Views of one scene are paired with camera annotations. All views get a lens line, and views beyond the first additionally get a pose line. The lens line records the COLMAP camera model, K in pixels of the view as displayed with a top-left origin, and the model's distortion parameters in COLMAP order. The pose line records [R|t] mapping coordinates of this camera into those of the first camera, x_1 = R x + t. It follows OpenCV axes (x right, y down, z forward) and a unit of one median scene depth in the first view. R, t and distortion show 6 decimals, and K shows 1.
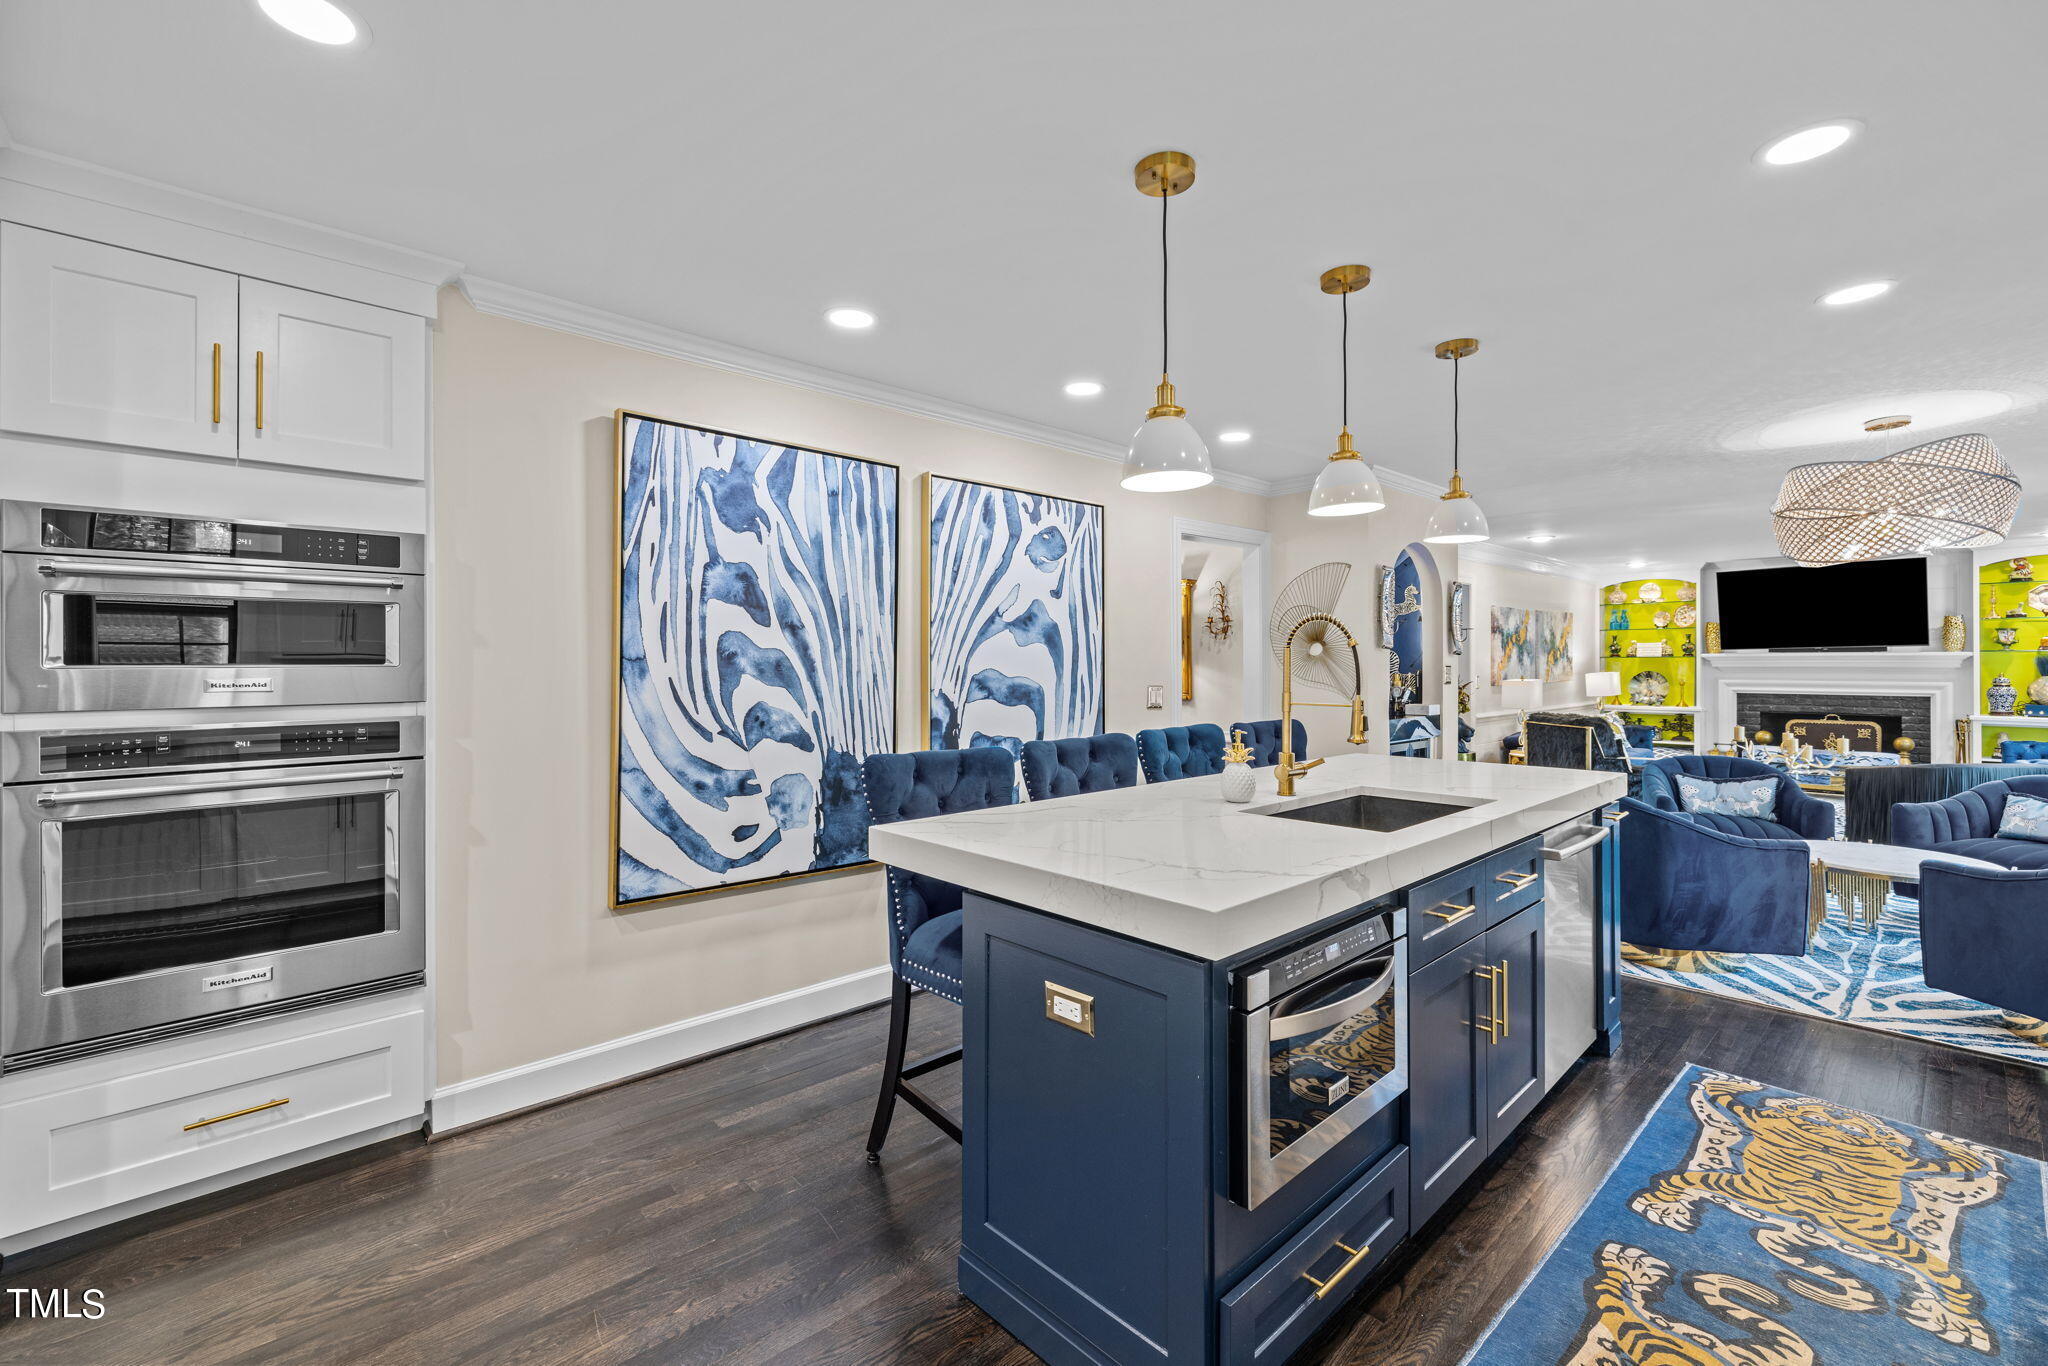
lens RADIAL K [[875.5, 0, 996.5], [0, 875.5, 661.9], [0, 0, 1]] dist [0.003290, 0.001052]
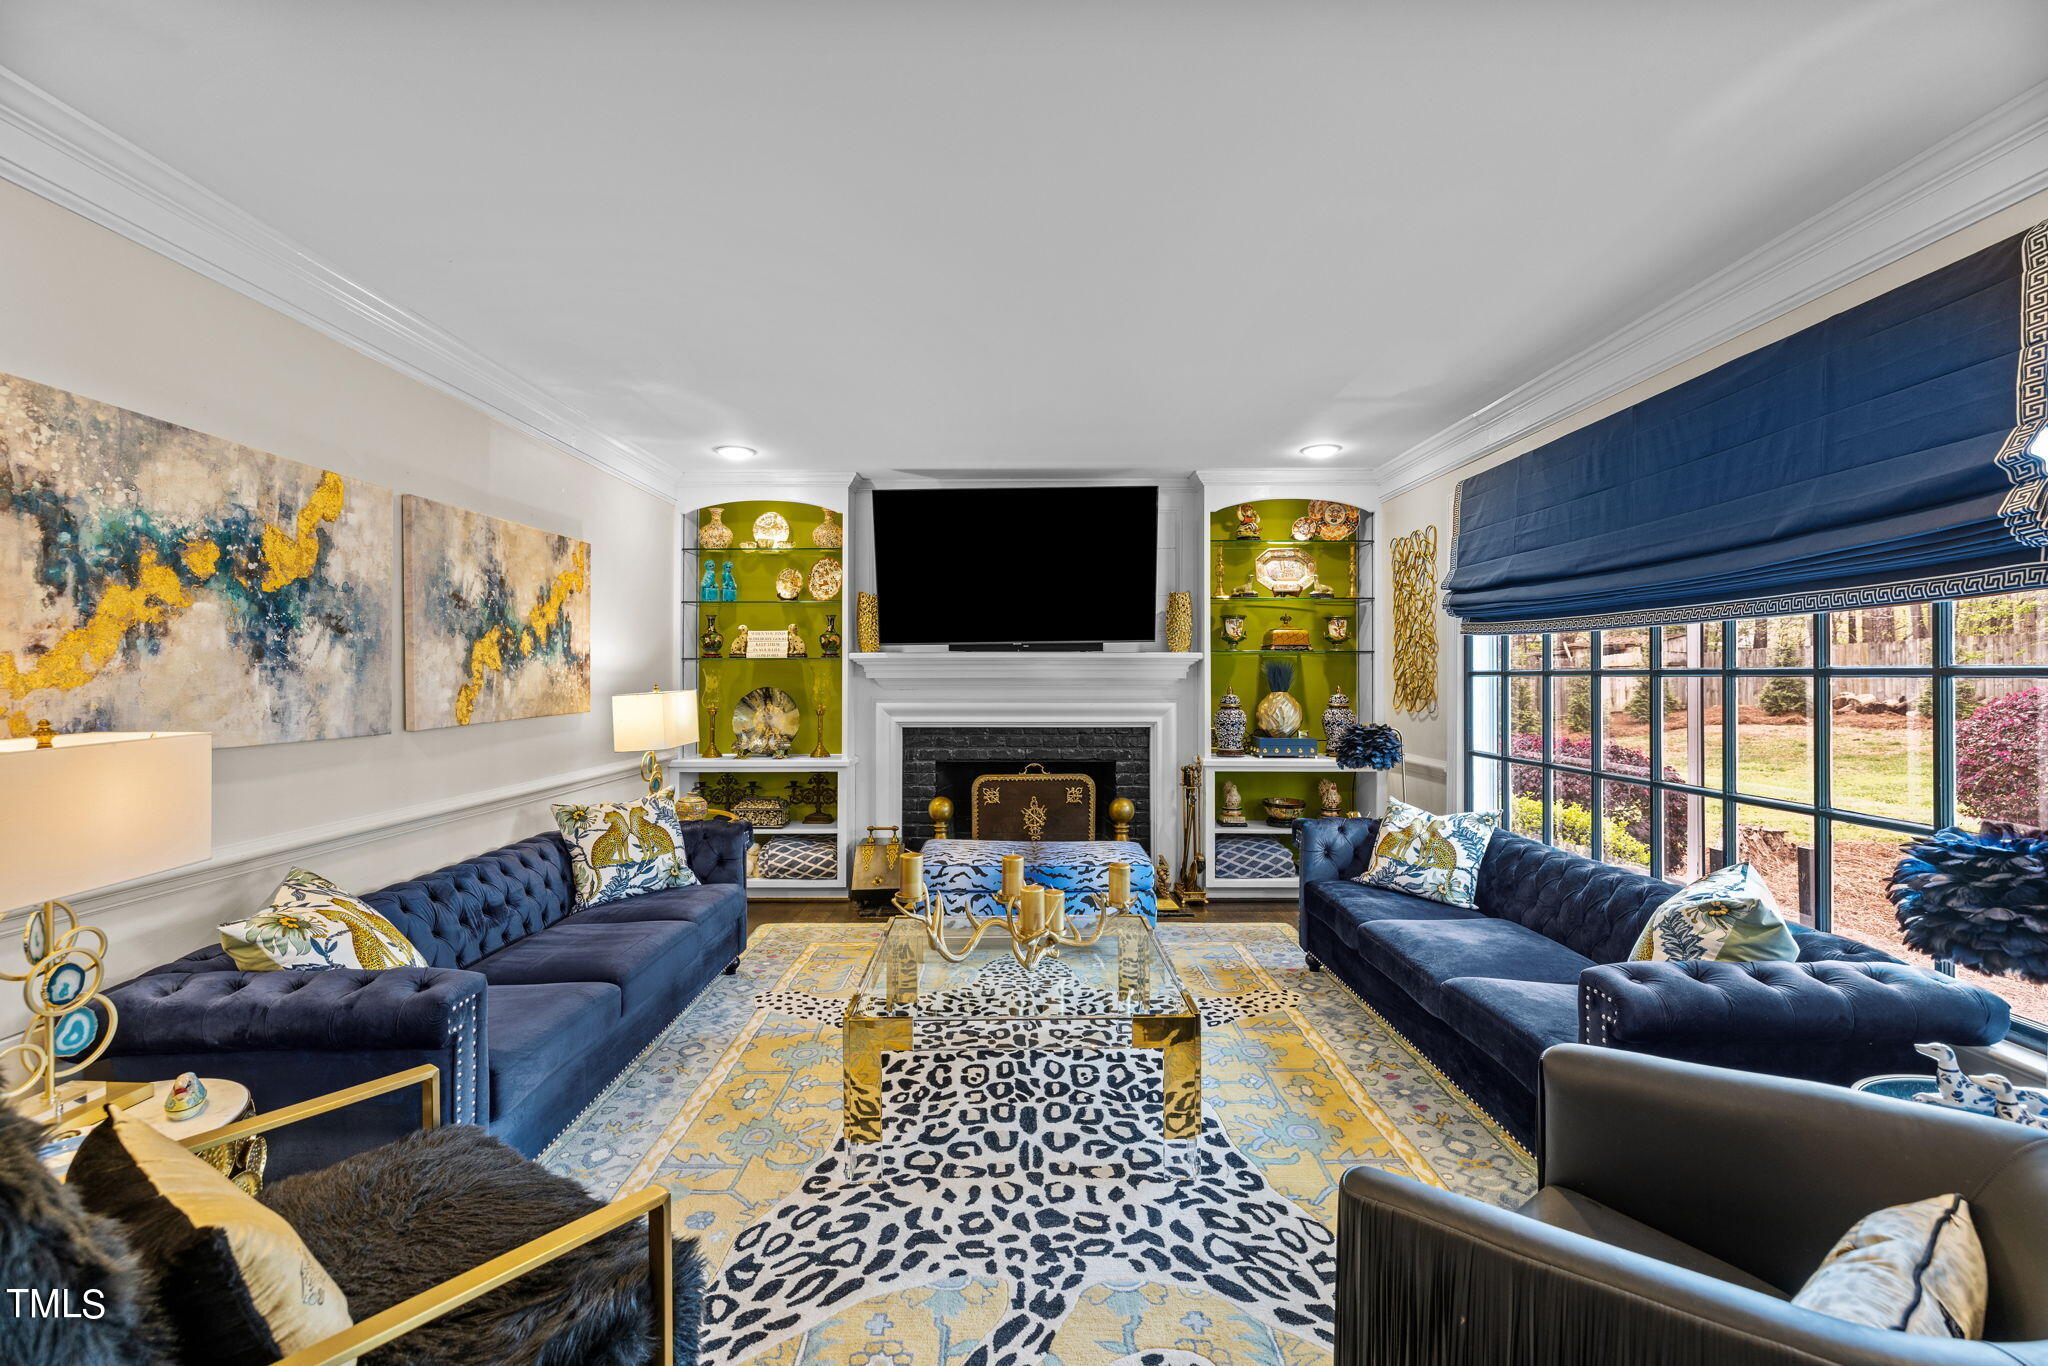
lens RADIAL K [[875.5, 0, 1025.5], [0, 875.5, 676.3], [0, 0, 1]] dist [0.003290, 0.001052]
pose [[0.670235, 0.002272, 0.742145, 0.506548], [-0.001809, 0.999997, -0.001427, 0.005244], [-0.742146, -0.000386, 0.670238, 0.598034]]
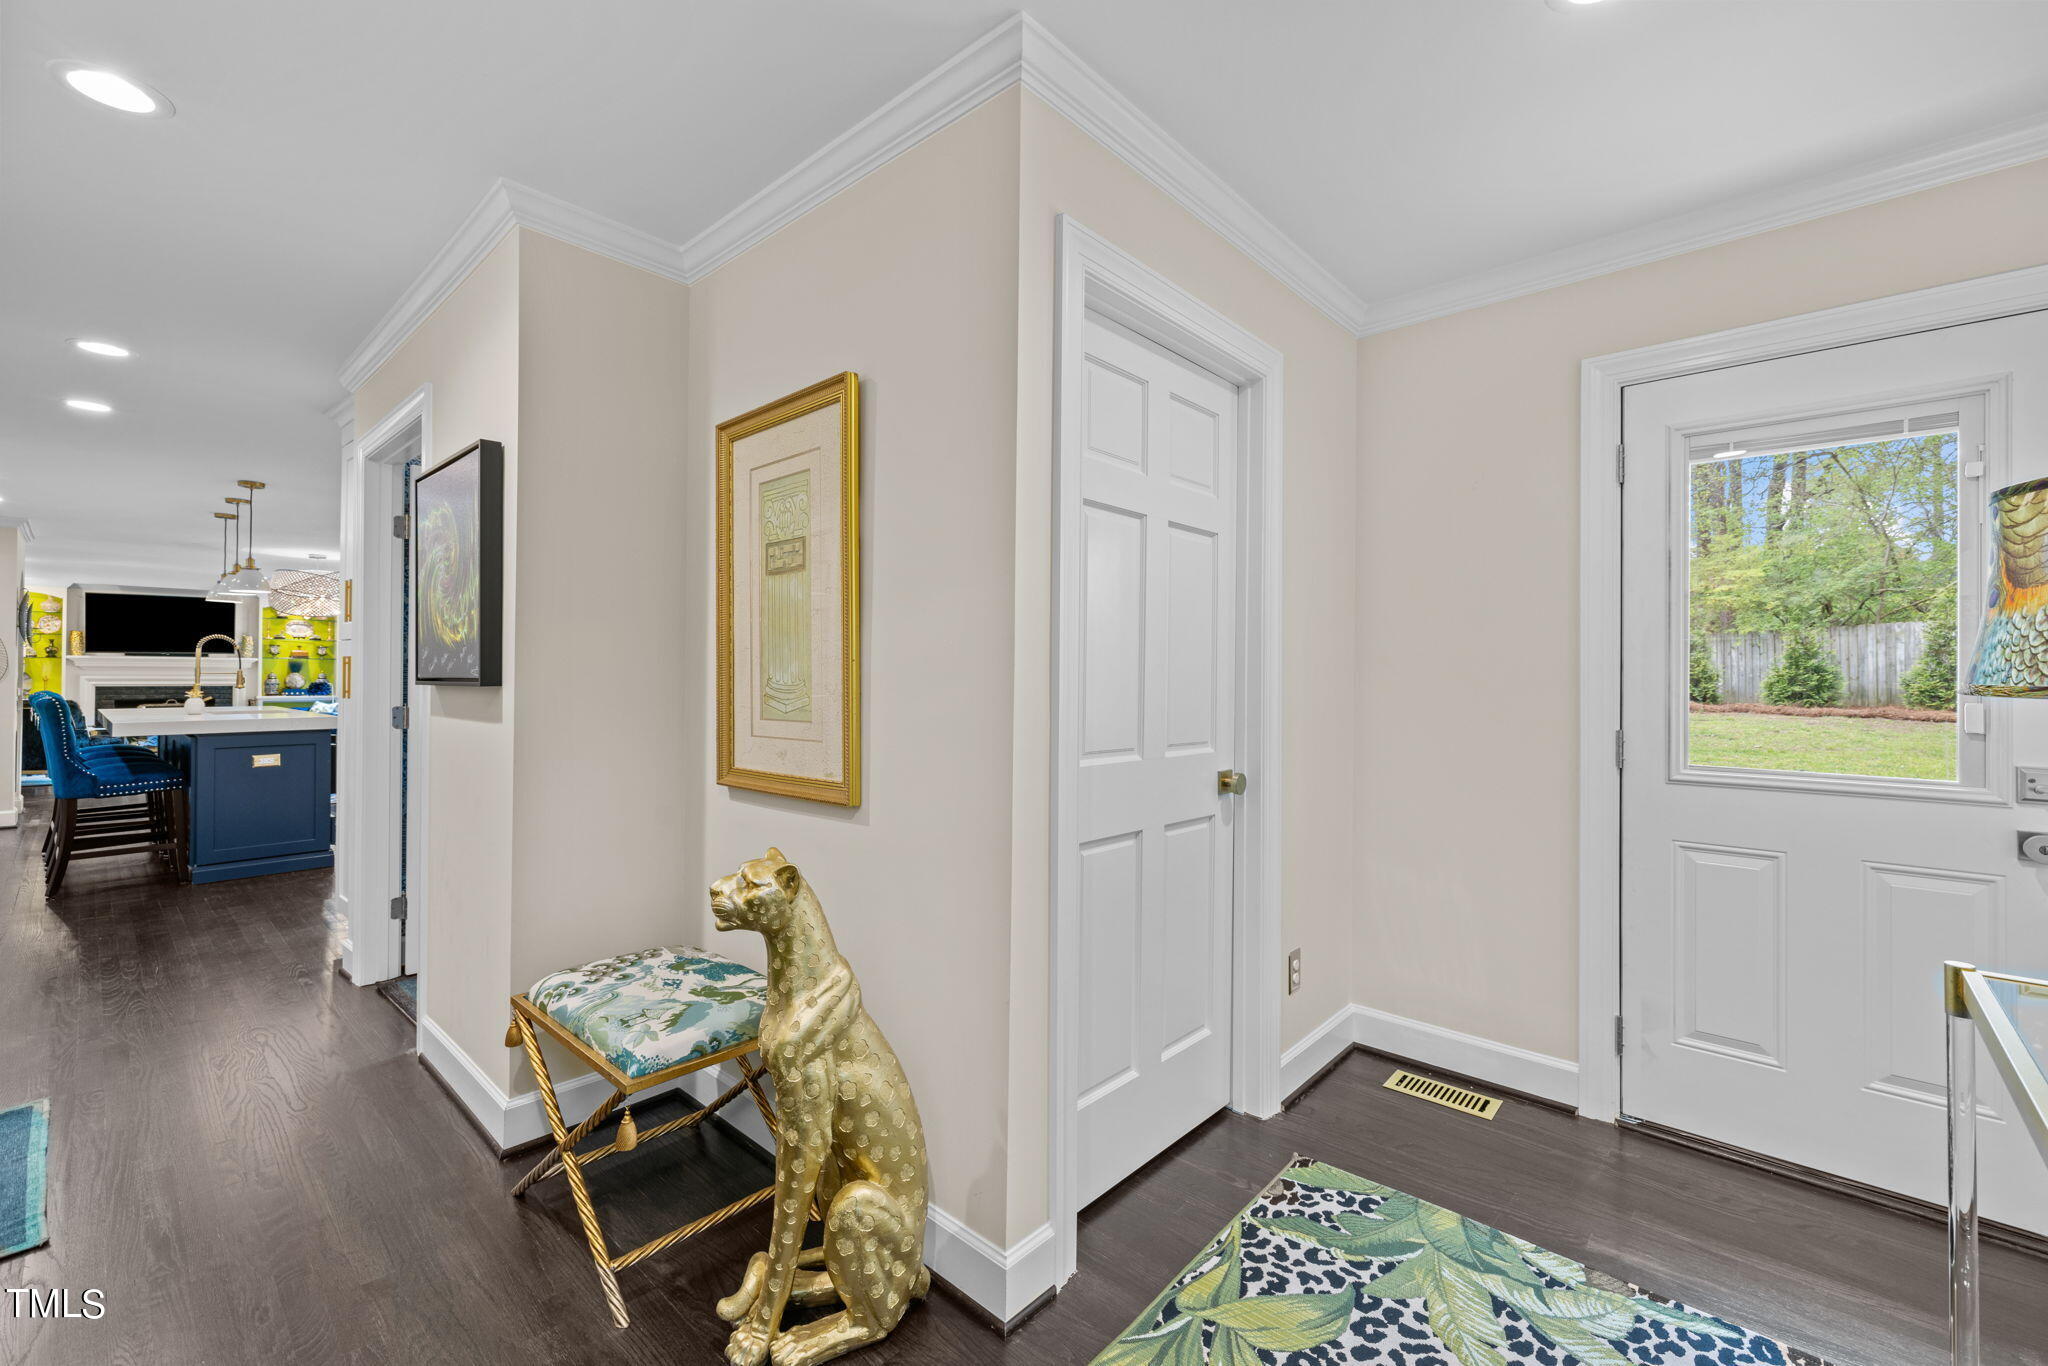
lens RADIAL K [[875.5, 0, 1028.9], [0, 875.5, 673.3], [0, 0, 1]] dist [0.003290, 0.001052]
pose [[-0.109899, 0.010492, 0.993887, -0.608501], [-0.002315, 0.999939, -0.010812, 0.027282], [-0.993940, -0.003489, -0.109868, -0.230085]]
